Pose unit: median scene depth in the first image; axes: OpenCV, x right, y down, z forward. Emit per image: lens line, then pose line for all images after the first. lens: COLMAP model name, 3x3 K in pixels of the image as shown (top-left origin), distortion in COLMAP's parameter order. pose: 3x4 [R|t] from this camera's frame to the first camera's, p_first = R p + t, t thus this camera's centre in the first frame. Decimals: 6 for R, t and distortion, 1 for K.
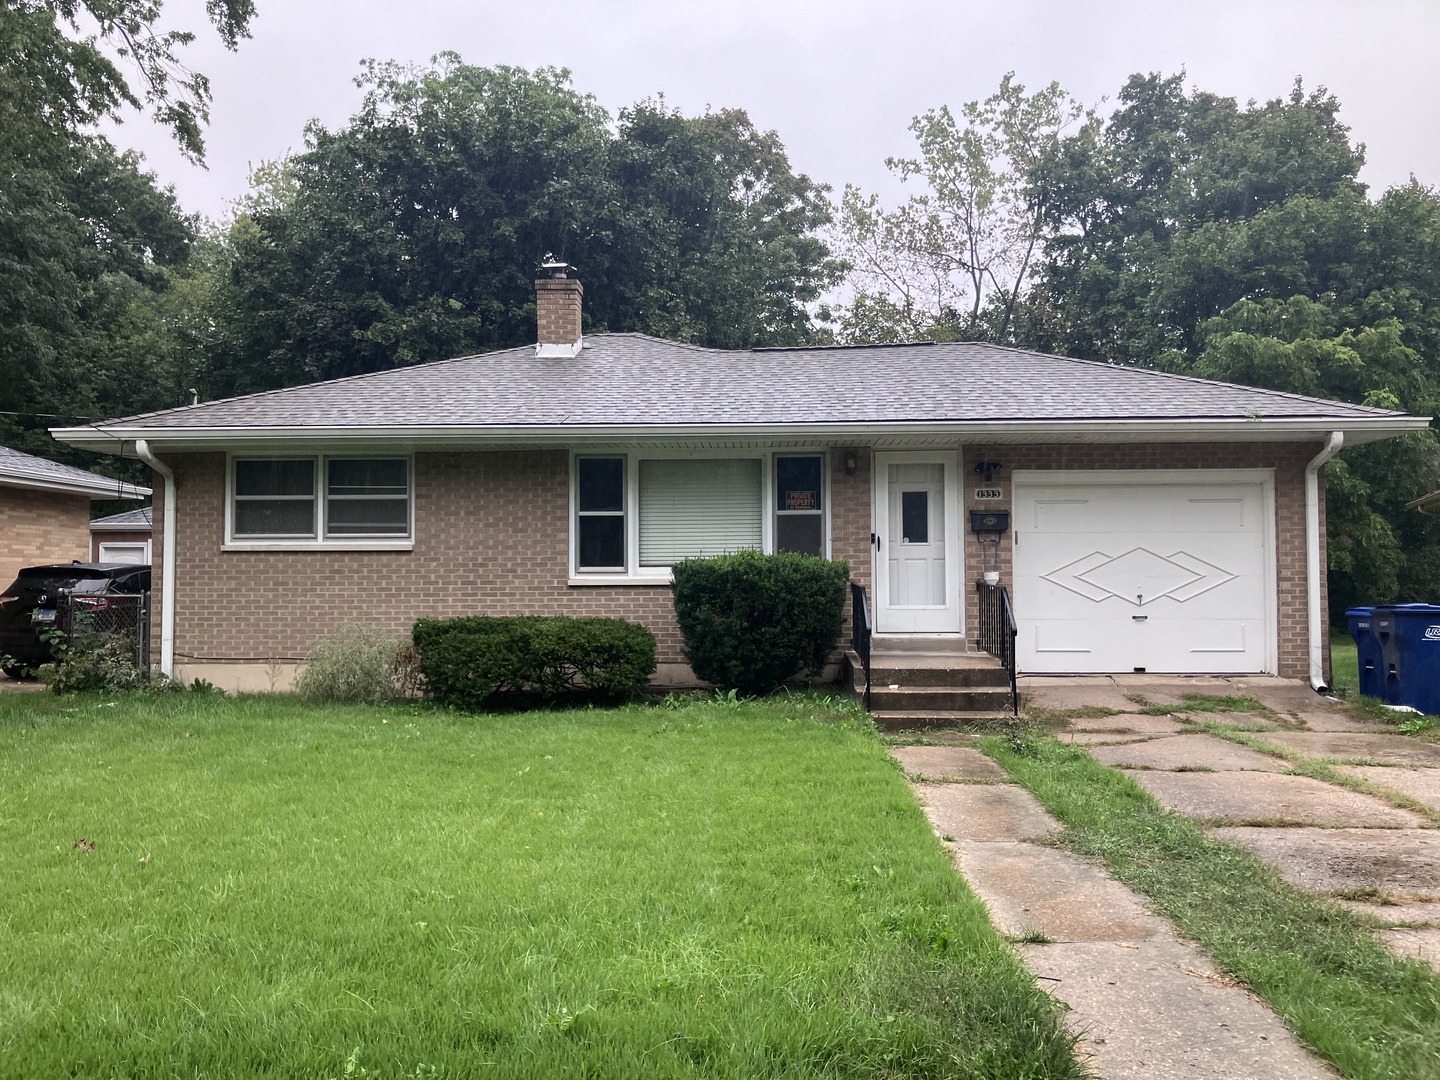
lens RADIAL K [[1198.1, 0, 715.5], [0, 1198.1, 541.7], [0, 0, 1]] dist [0.009135, -0.013000]
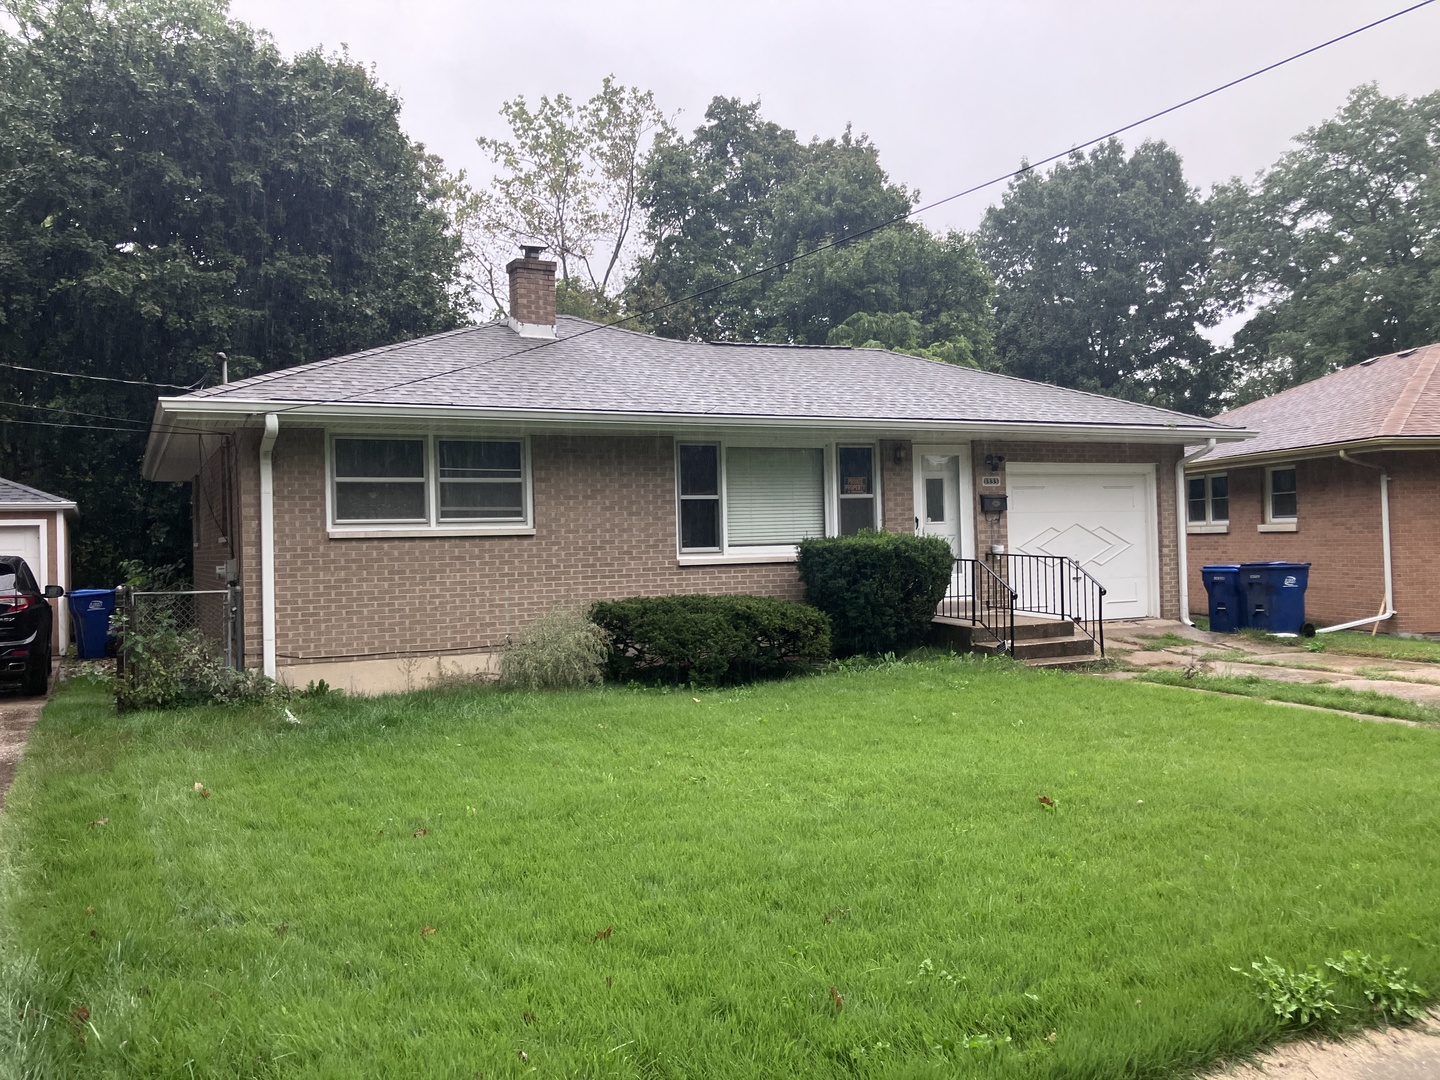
lens RADIAL K [[1198.1, 0, 713.2], [0, 1198.1, 536.7], [0, 0, 1]] dist [0.009135, -0.013000]
pose [[0.874006, -0.015858, 0.485656, -0.600036], [0.006668, 0.999765, 0.020645, -0.010289], [-0.485869, -0.014805, 0.873906, 0.067448]]
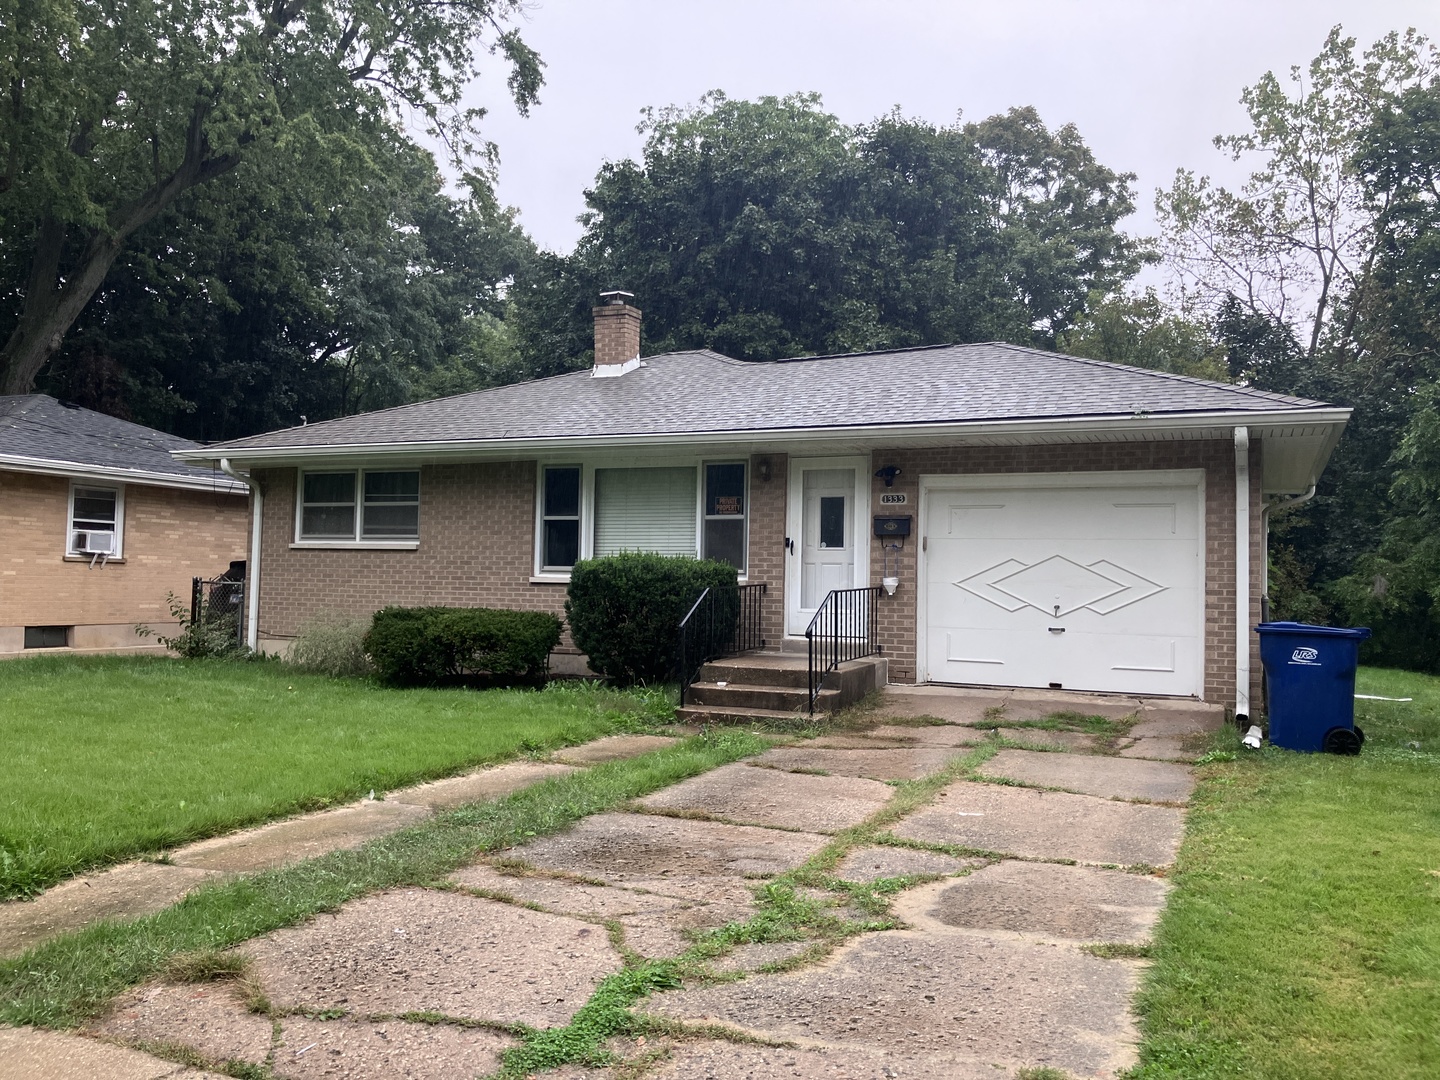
lens RADIAL K [[1198.1, 0, 705.7], [0, 1198.1, 534.4], [0, 0, 1]] dist [0.009135, -0.013000]
pose [[0.925190, 0.006947, -0.379442, 0.448363], [-0.012543, 0.999846, -0.012279, 0.003554], [0.379298, 0.016119, 0.925134, 0.025783]]
